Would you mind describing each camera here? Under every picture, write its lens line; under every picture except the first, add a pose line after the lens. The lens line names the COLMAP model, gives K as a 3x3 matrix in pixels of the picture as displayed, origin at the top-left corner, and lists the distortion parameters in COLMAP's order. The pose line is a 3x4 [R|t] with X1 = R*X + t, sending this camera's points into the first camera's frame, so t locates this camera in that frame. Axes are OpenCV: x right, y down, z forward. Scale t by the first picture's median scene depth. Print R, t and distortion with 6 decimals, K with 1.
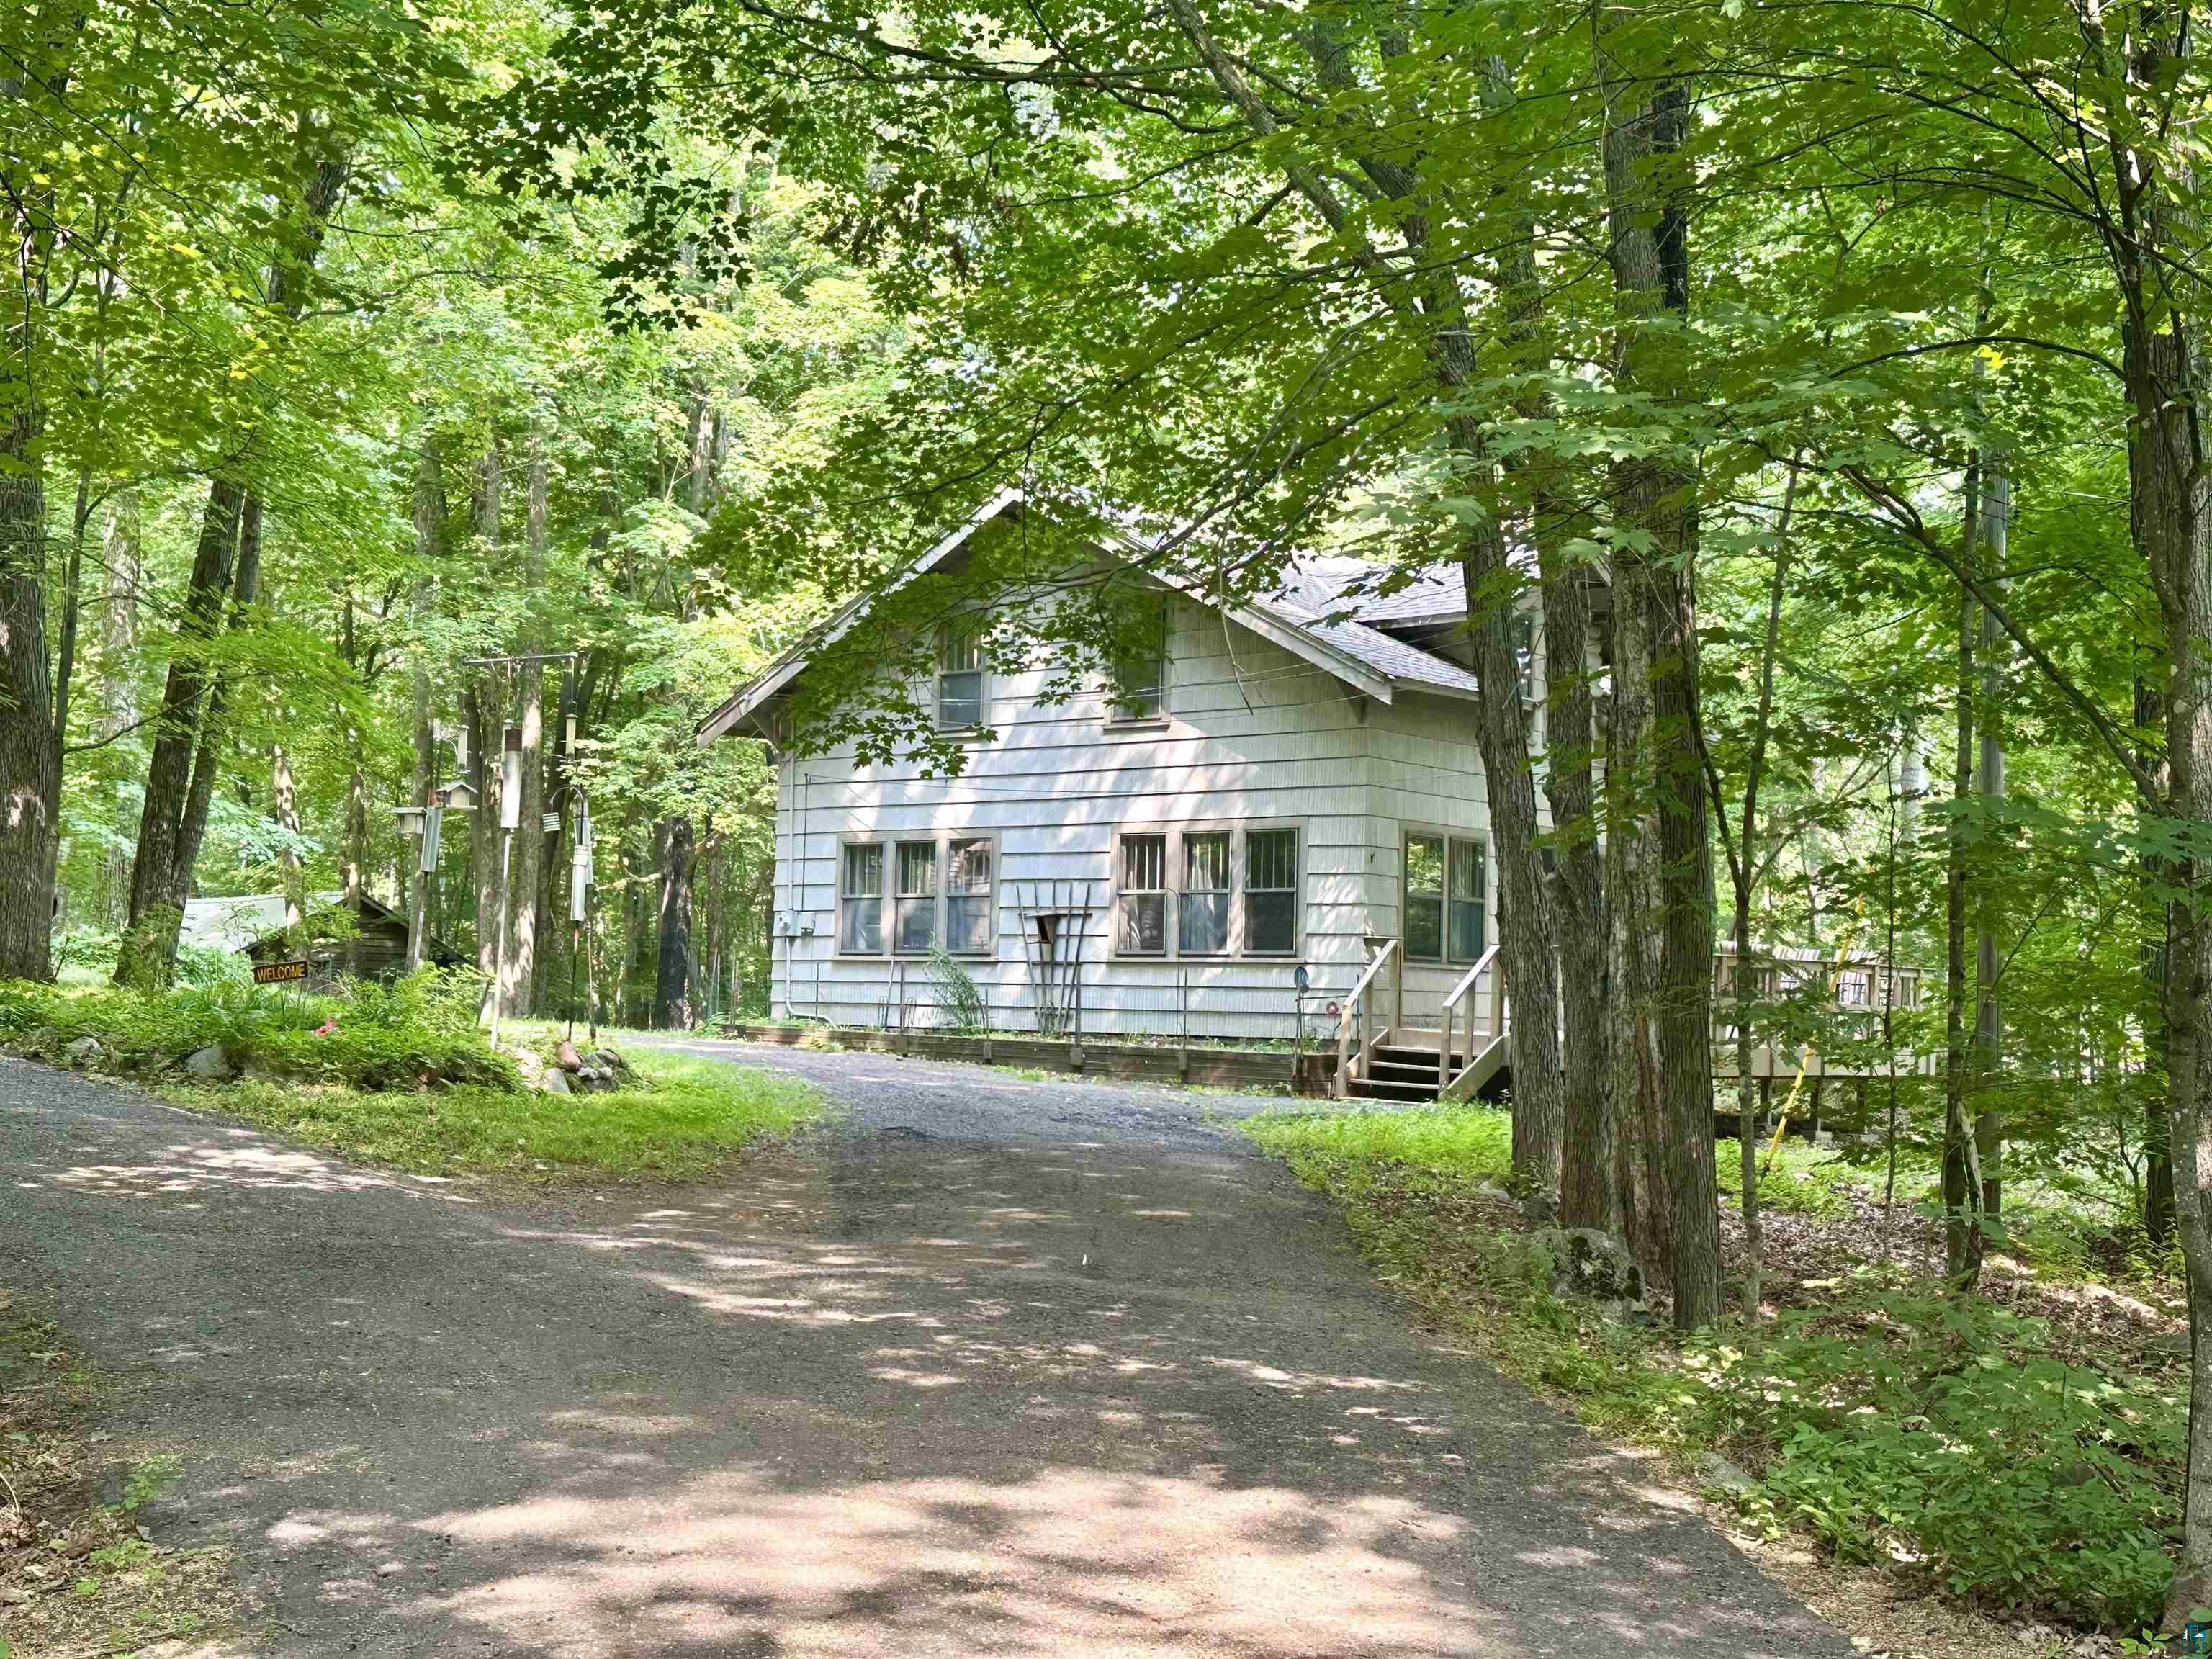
lens RADIAL K [[2751.0, 0, 1106.0], [0, 2751.0, 829.5], [0, 0, 1]] dist [0.000309, 0.000091]
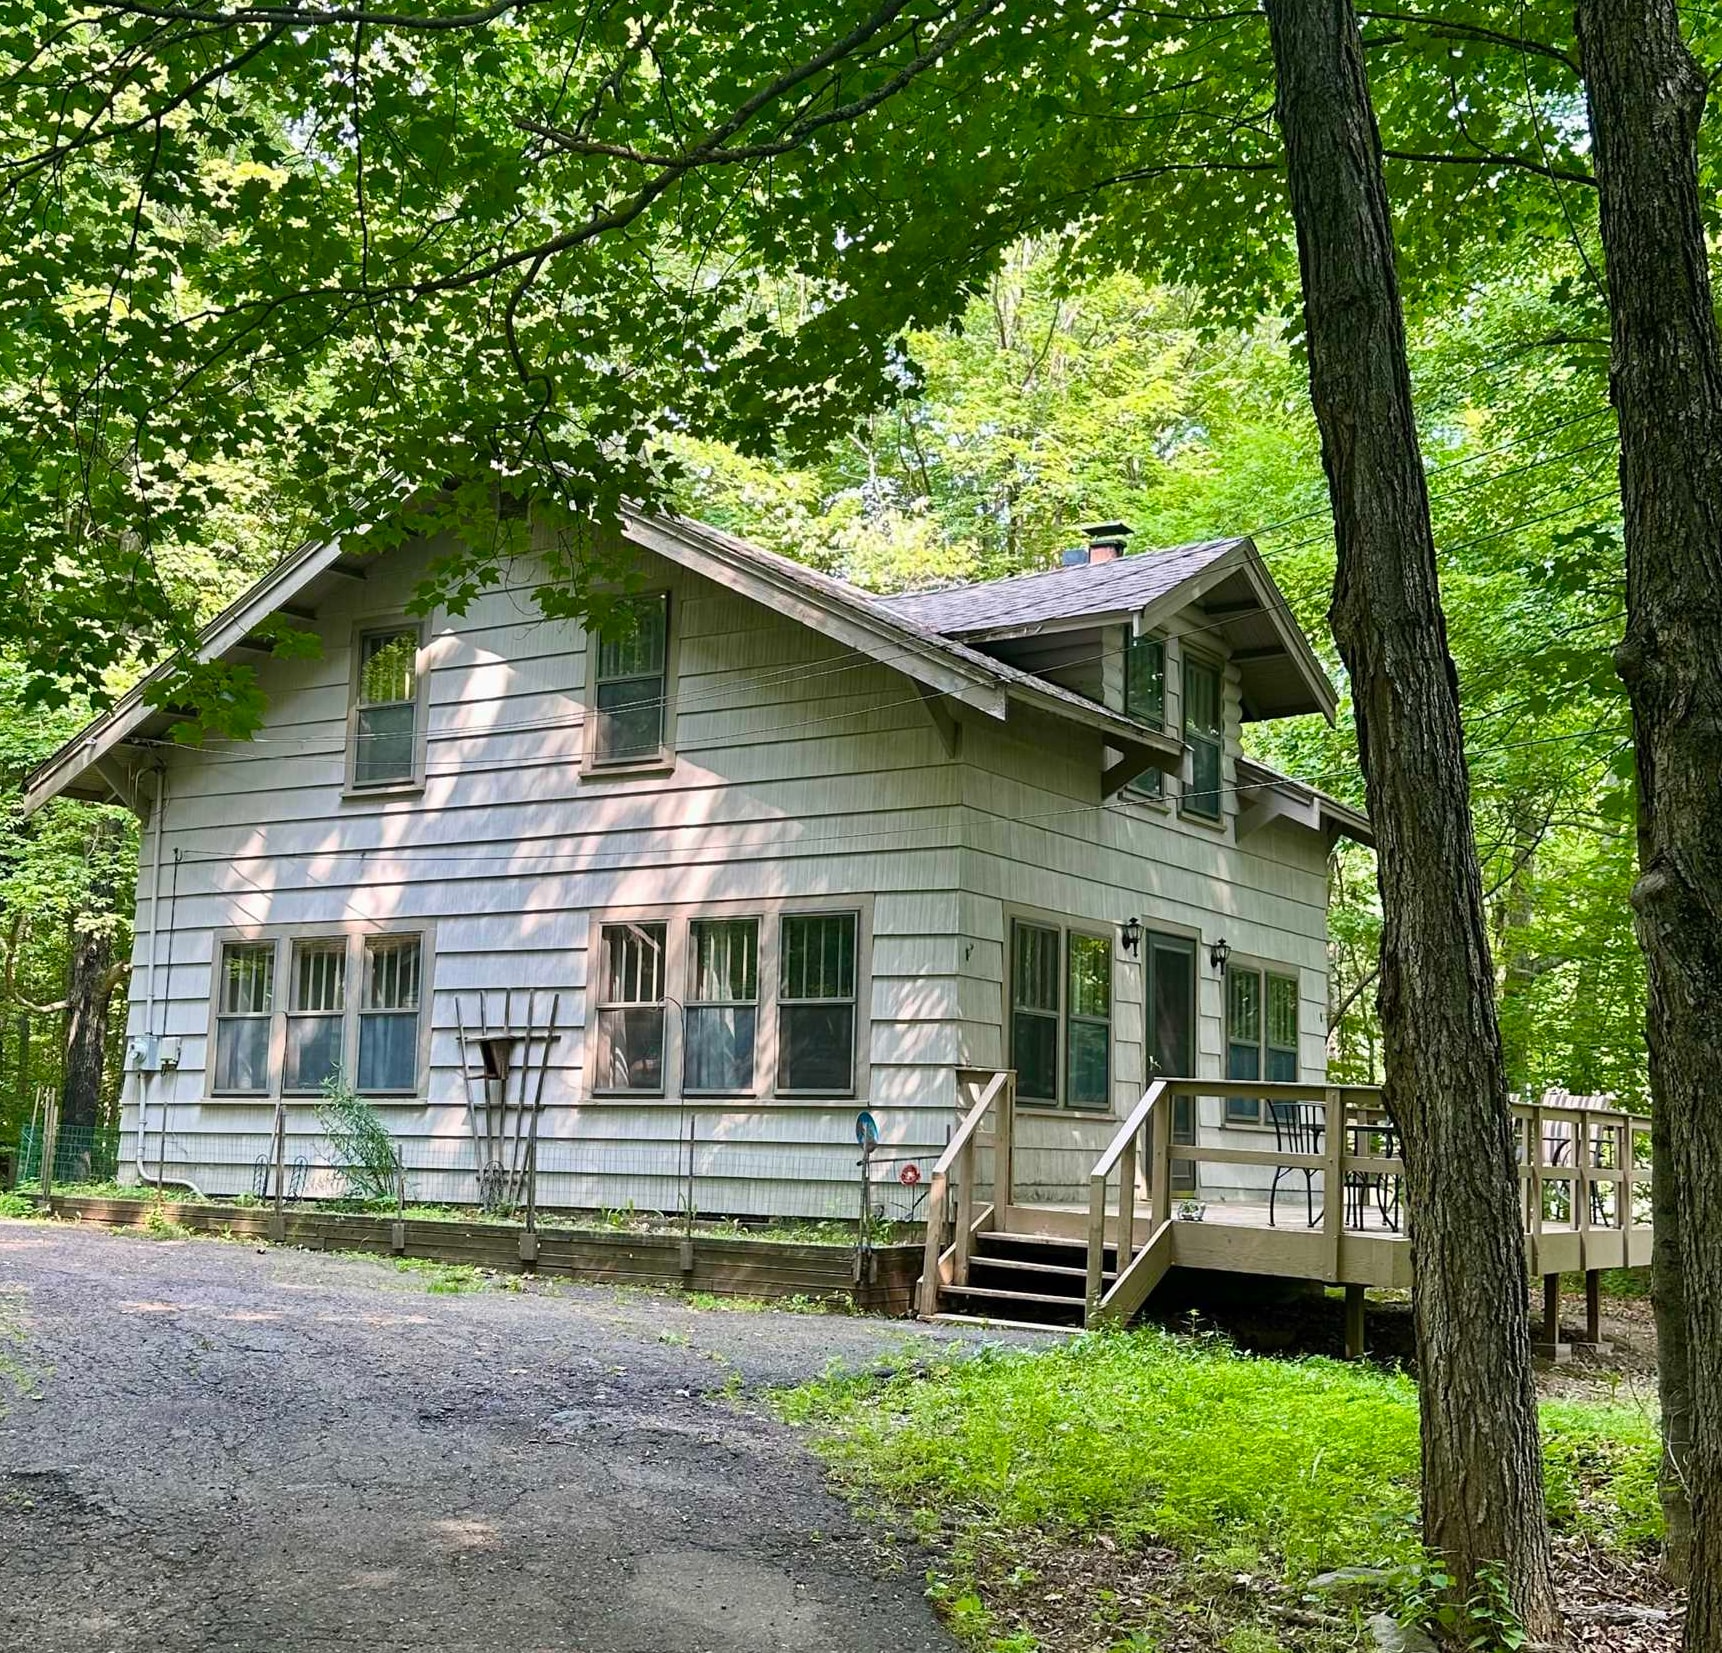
lens RADIAL K [[2251.8, 0, 861.1], [0, 2251.8, 901.1], [0, 0, 1]] dist [0.168100, 0.005147]
pose [[0.994606, 0.014666, 0.102683, 0.011926], [-0.010108, 0.998946, -0.044764, 0.021490], [-0.103231, 0.043485, 0.993706, 0.423819]]
